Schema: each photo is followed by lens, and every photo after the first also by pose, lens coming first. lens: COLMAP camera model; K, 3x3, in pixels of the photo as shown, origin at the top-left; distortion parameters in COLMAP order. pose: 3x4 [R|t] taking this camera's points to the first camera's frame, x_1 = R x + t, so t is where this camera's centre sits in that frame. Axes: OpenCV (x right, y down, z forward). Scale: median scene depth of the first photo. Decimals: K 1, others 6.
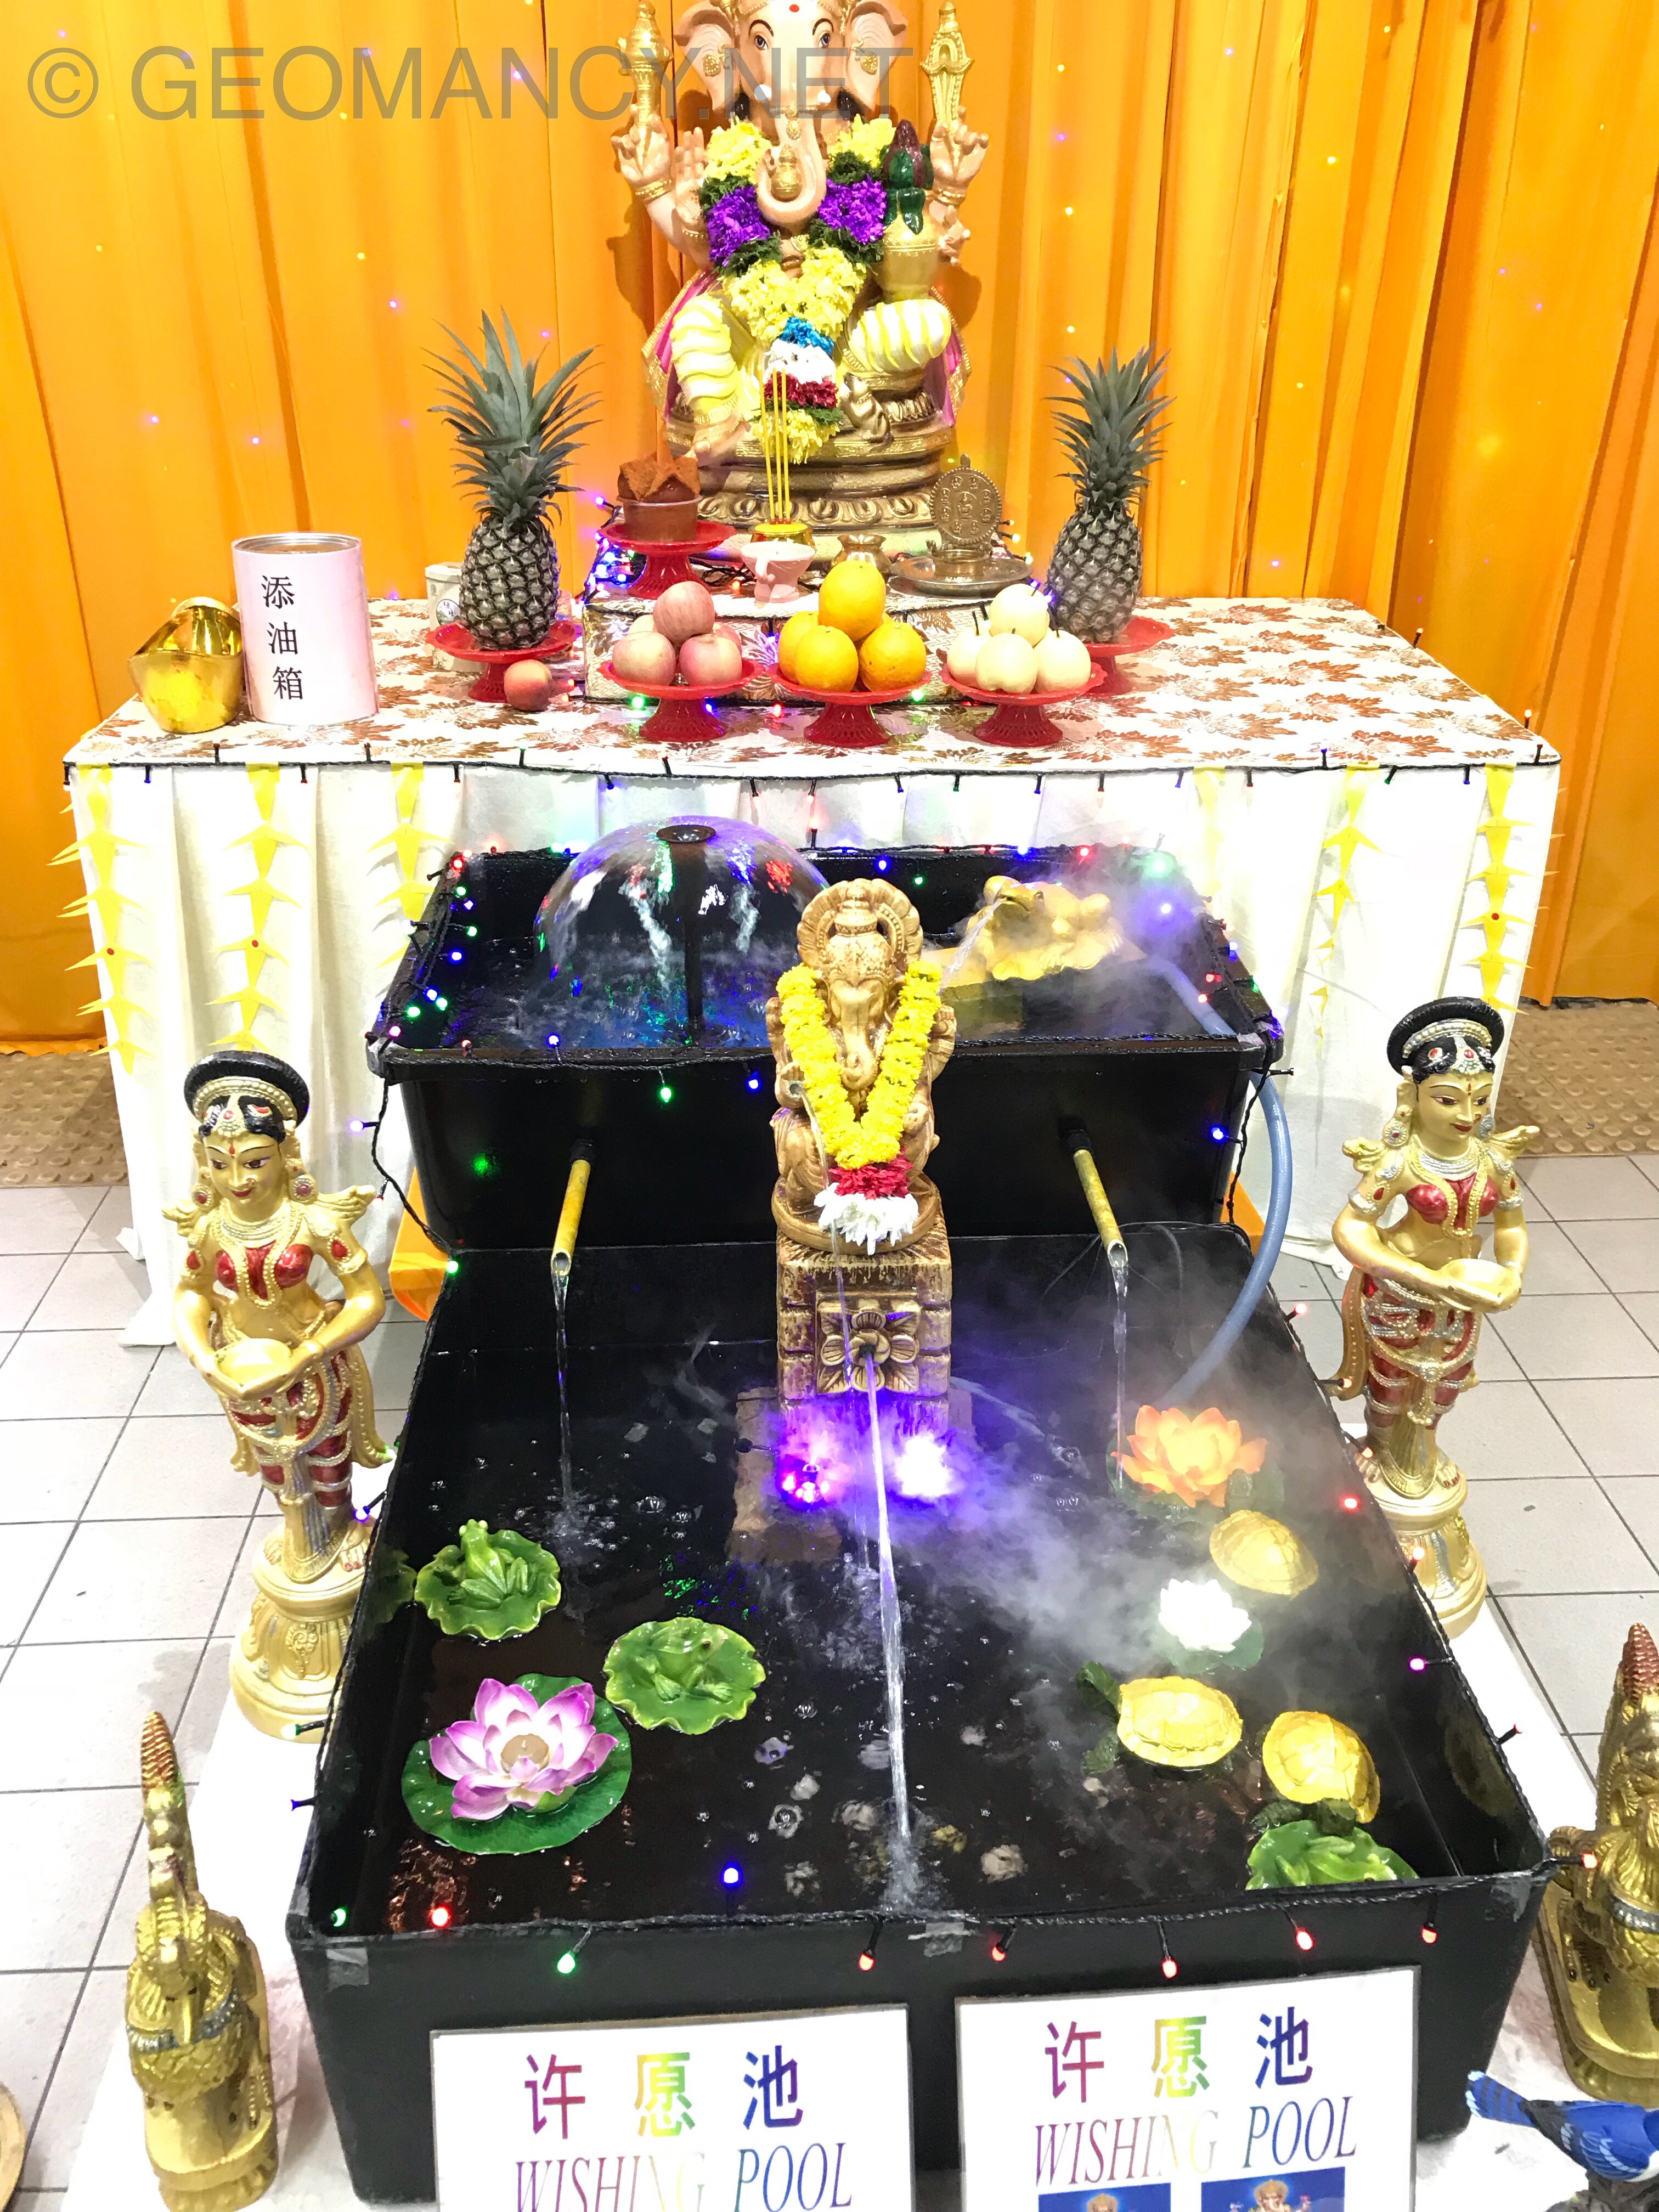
lens RADIAL K [[1842.3, 0, 829.2], [0, 1842.3, 1083.3], [0, 0, 1]] dist [0.012469, 0.008430]
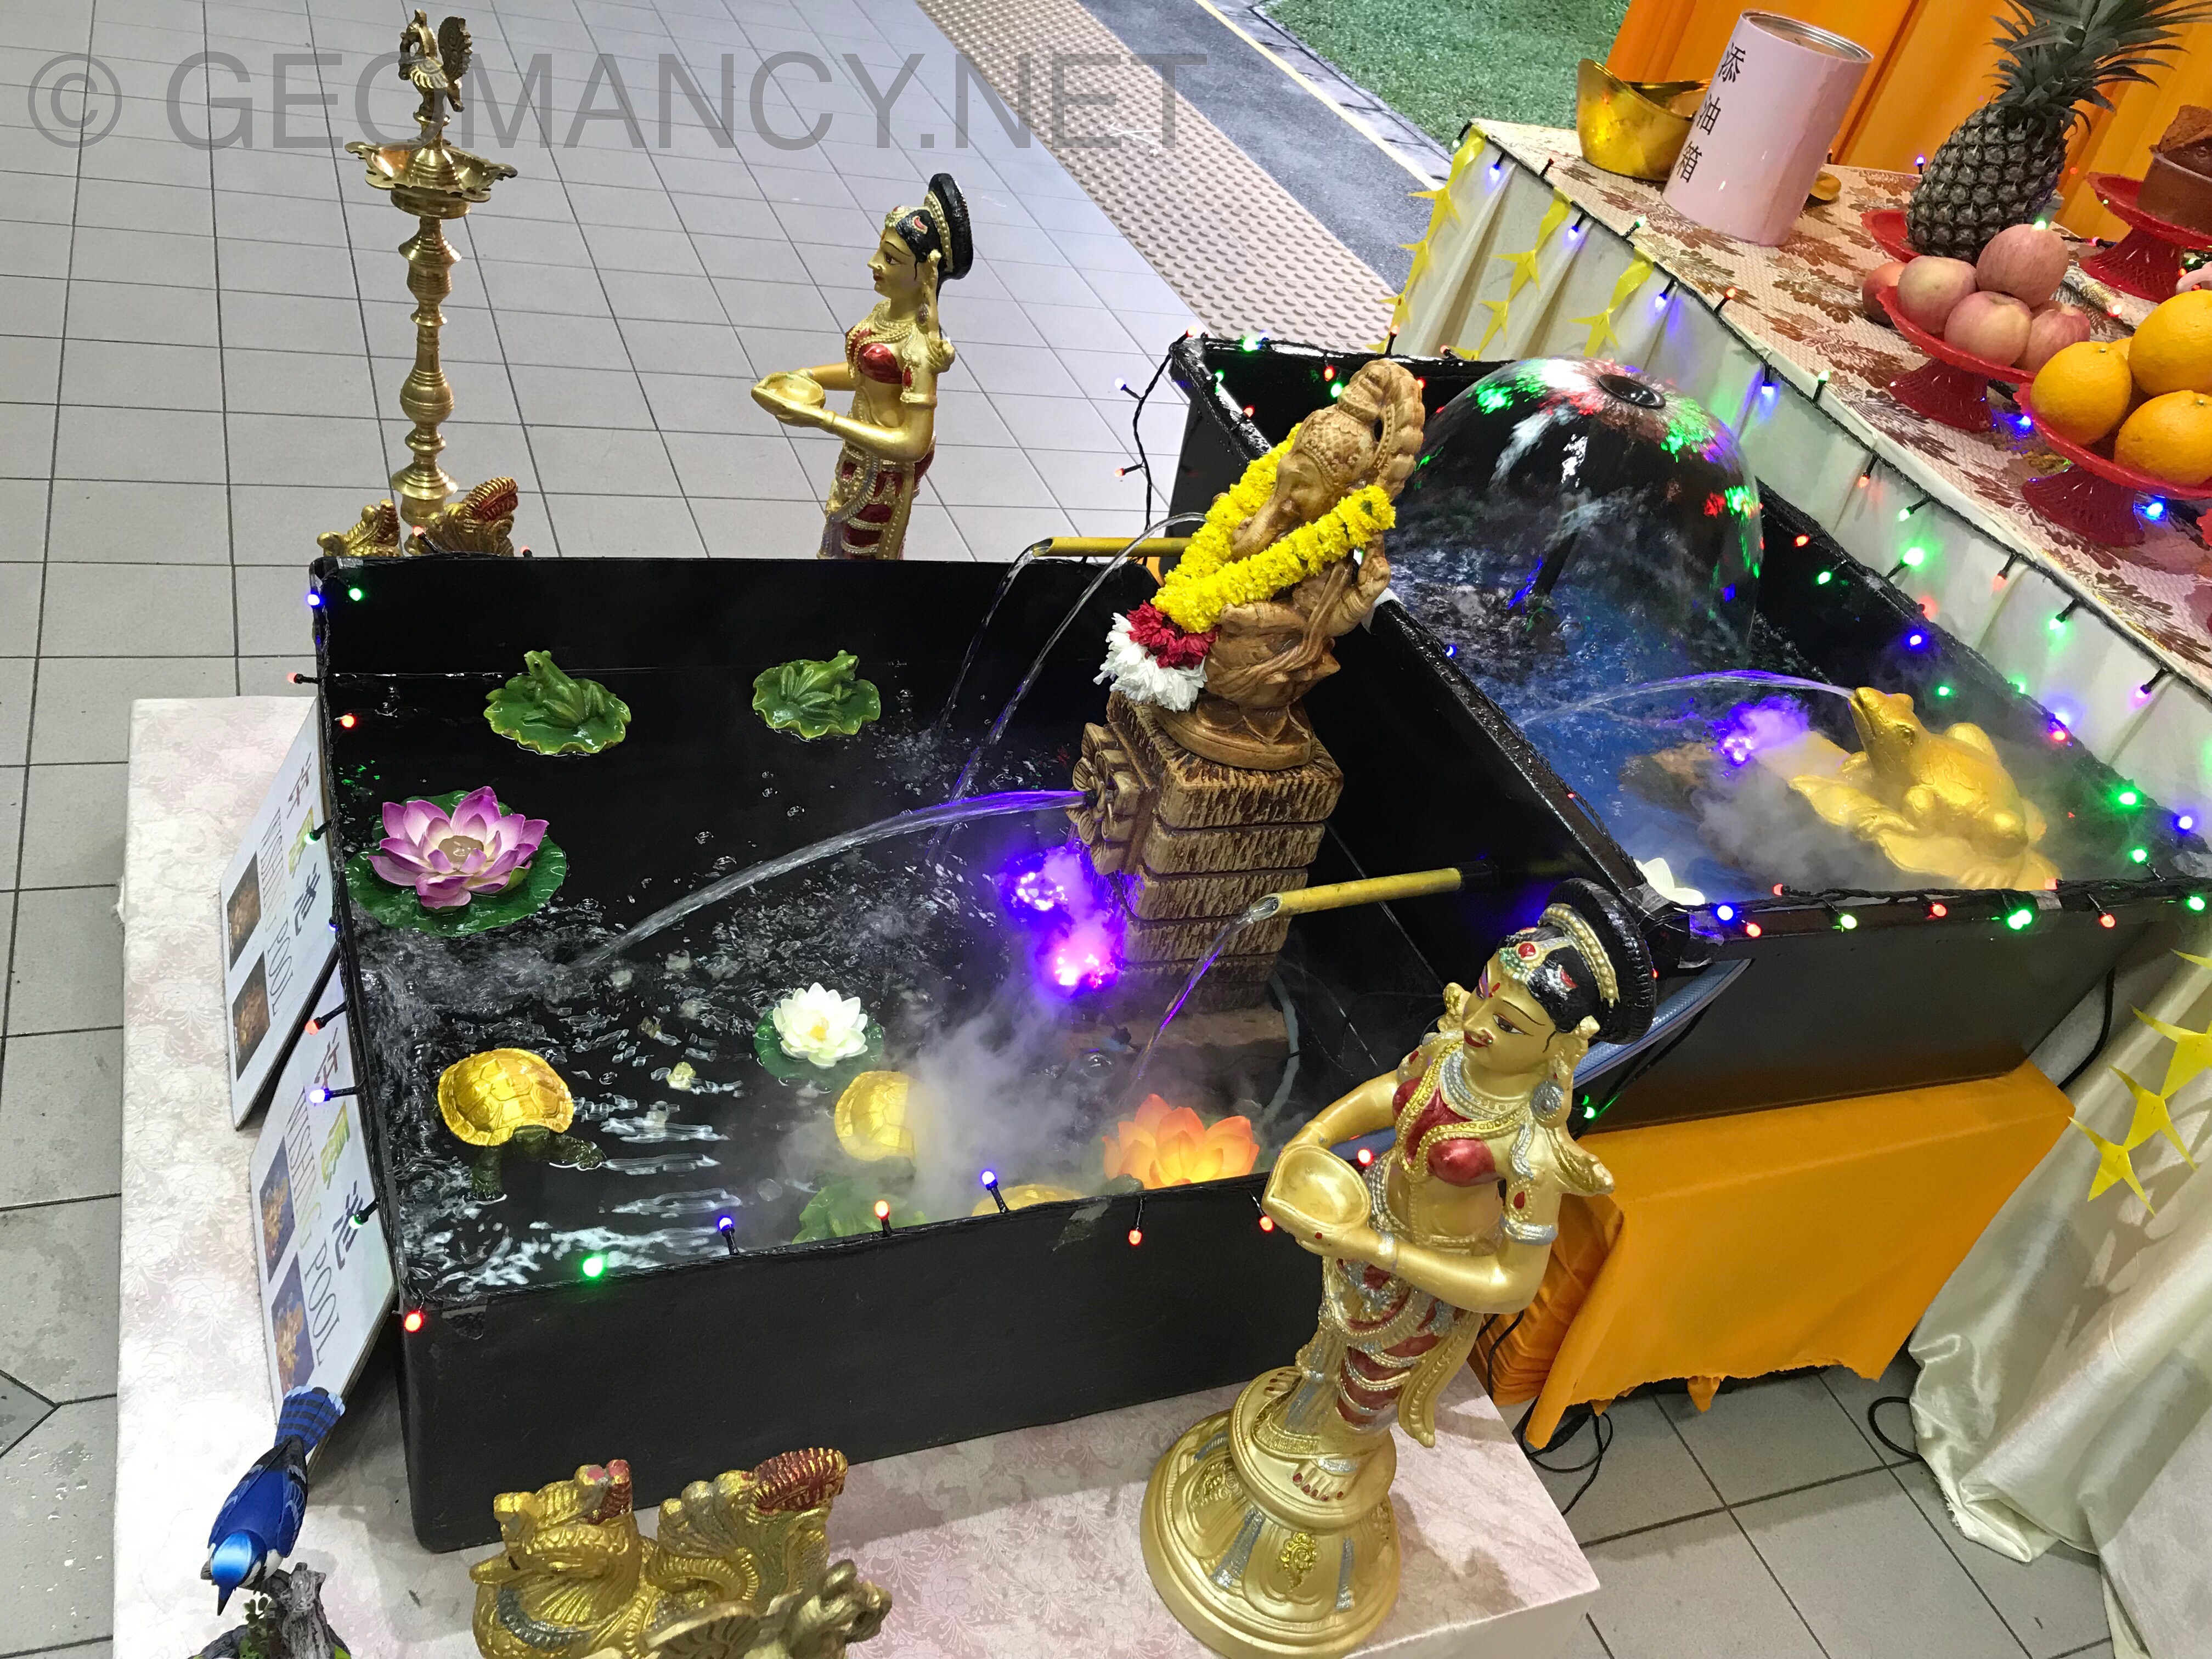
lens RADIAL K [[1842.3, 0, 1087.9], [0, 1842.3, 828.2], [0, 0, 1]] dist [0.012469, 0.008430]
pose [[0.305760, 0.625248, -0.718036, 0.501982], [-0.613303, 0.706190, 0.353771, -0.122044], [0.728265, 0.332204, 0.599392, 0.324715]]
